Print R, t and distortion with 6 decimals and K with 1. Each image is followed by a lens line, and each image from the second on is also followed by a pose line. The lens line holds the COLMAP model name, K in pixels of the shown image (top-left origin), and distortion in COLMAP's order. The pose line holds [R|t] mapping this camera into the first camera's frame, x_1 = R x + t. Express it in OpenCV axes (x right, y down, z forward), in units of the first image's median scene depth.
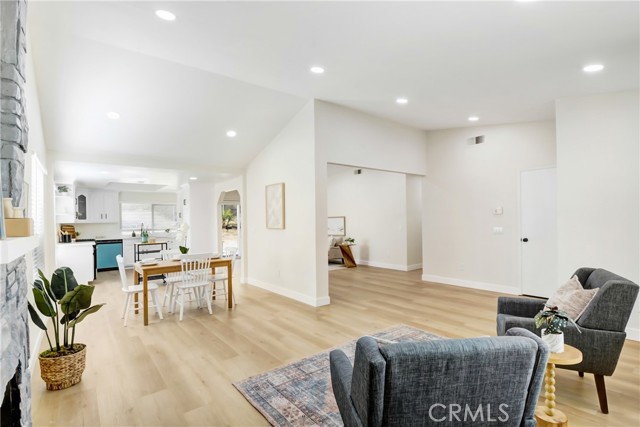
lens RADIAL K [[321.5, 0, 323.4], [0, 321.5, 215.0], [0, 0, 1]] dist [-0.002568, -0.001031]
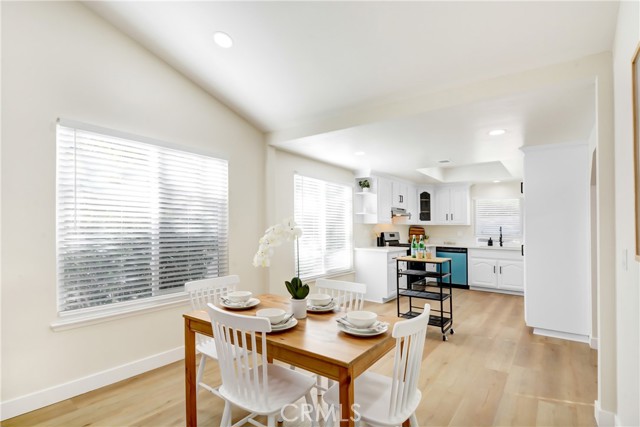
lens RADIAL K [[311.4, 0, 309.8], [0, 311.4, 214.6], [0, 0, 1]] dist [-0.001147, -0.000330]
pose [[0.248064, -0.020480, -0.968527, -0.032747], [0.003322, 0.999789, -0.020290, 0.015370], [0.968738, 0.001816, 0.248079, 0.570156]]
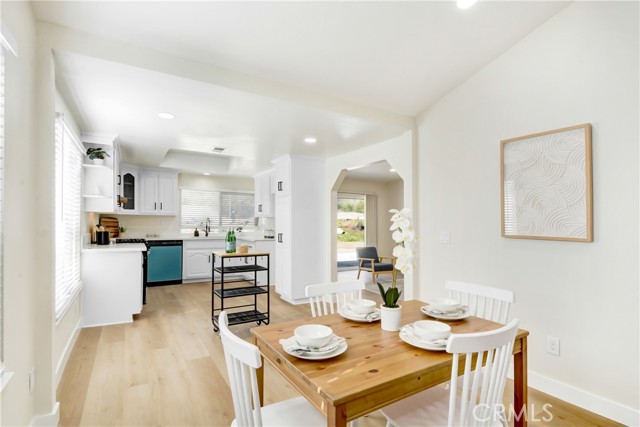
lens RADIAL K [[331.0, 0, 323.2], [0, 331.0, 222.1], [0, 0, 1]] dist [0.002297, 0.000070]
pose [[0.991578, 0.034938, -0.124708, -0.285906], [-0.032888, 0.999288, 0.018465, 0.016816], [0.125265, -0.014208, 0.992022, 0.399736]]
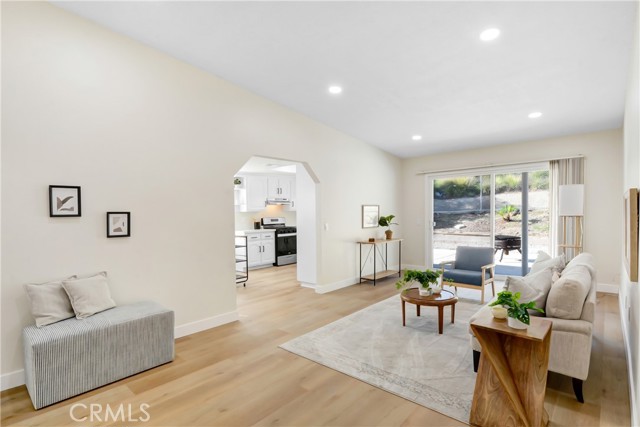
lens RADIAL K [[321.5, 0, 323.4], [0, 321.5, 215.0], [0, 0, 1]] dist [-0.002568, -0.001031]
pose [[0.207243, 0.028411, -0.977877, 0.316262], [0.029666, 0.998936, 0.035310, 0.003814], [0.977840, -0.036327, 0.206179, 0.934178]]
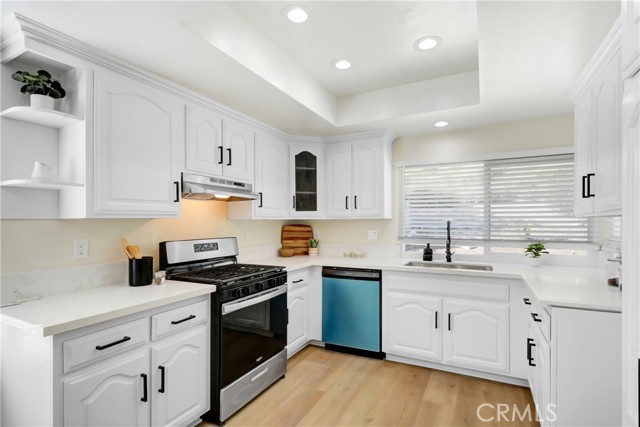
lens RADIAL K [[321.5, 0, 323.4], [0, 321.5, 215.0], [0, 0, 1]] dist [-0.002568, -0.001031]
pose [[0.439406, -0.005652, -0.898271, -0.425093], [0.012201, 0.999926, -0.000323, 0.022407], [0.898206, -0.010818, 0.439442, 0.958267]]
